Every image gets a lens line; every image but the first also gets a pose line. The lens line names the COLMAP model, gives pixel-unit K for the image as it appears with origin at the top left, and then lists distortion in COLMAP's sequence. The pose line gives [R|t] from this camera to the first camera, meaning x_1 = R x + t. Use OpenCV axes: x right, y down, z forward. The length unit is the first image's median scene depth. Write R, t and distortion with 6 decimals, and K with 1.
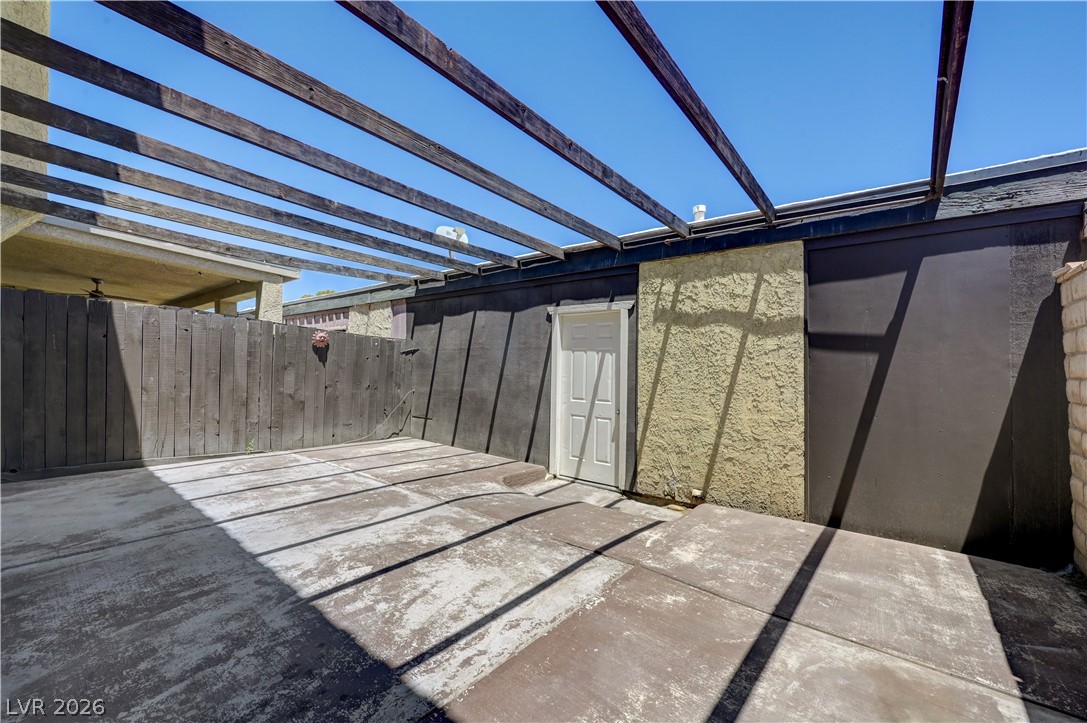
lens RADIAL K [[431.9, 0, 550.5], [0, 431.9, 361.6], [0, 0, 1]] dist [-0.000580, -0.000115]
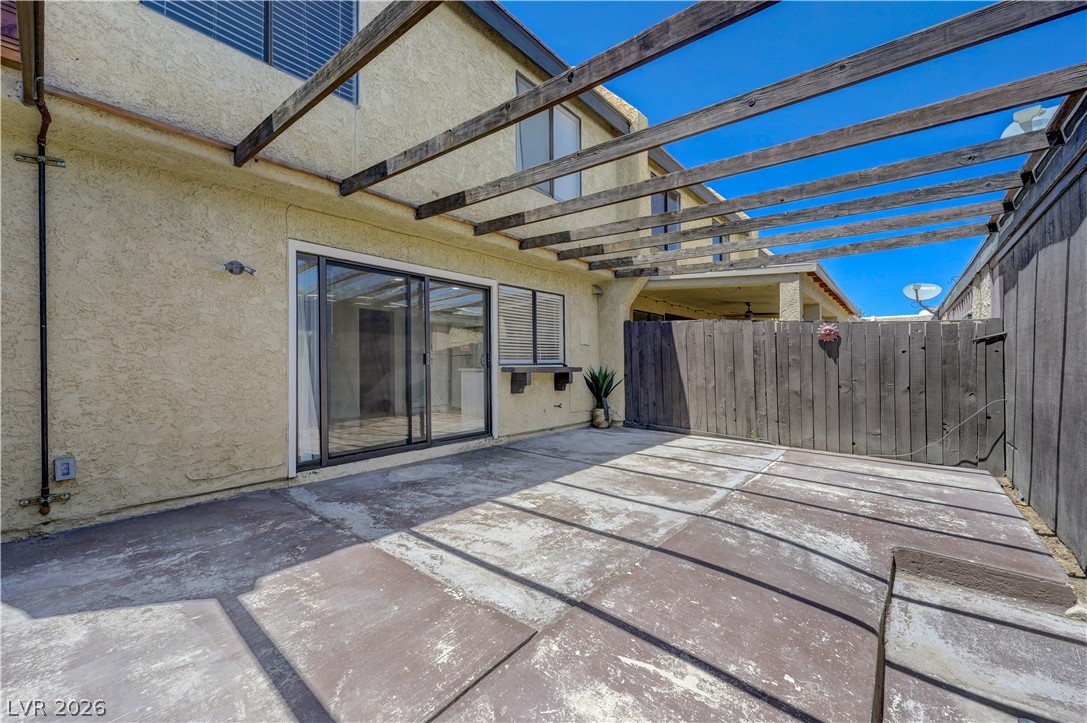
lens RADIAL K [[431.9, 0, 550.4], [0, 431.9, 362.4], [0, 0, 1]] dist [-0.000580, -0.000115]
pose [[-0.004074, -0.018323, -0.999824, 0.832833], [0.010588, 0.999775, -0.018365, 0.047063], [0.999936, -0.010661, -0.003879, 0.947427]]
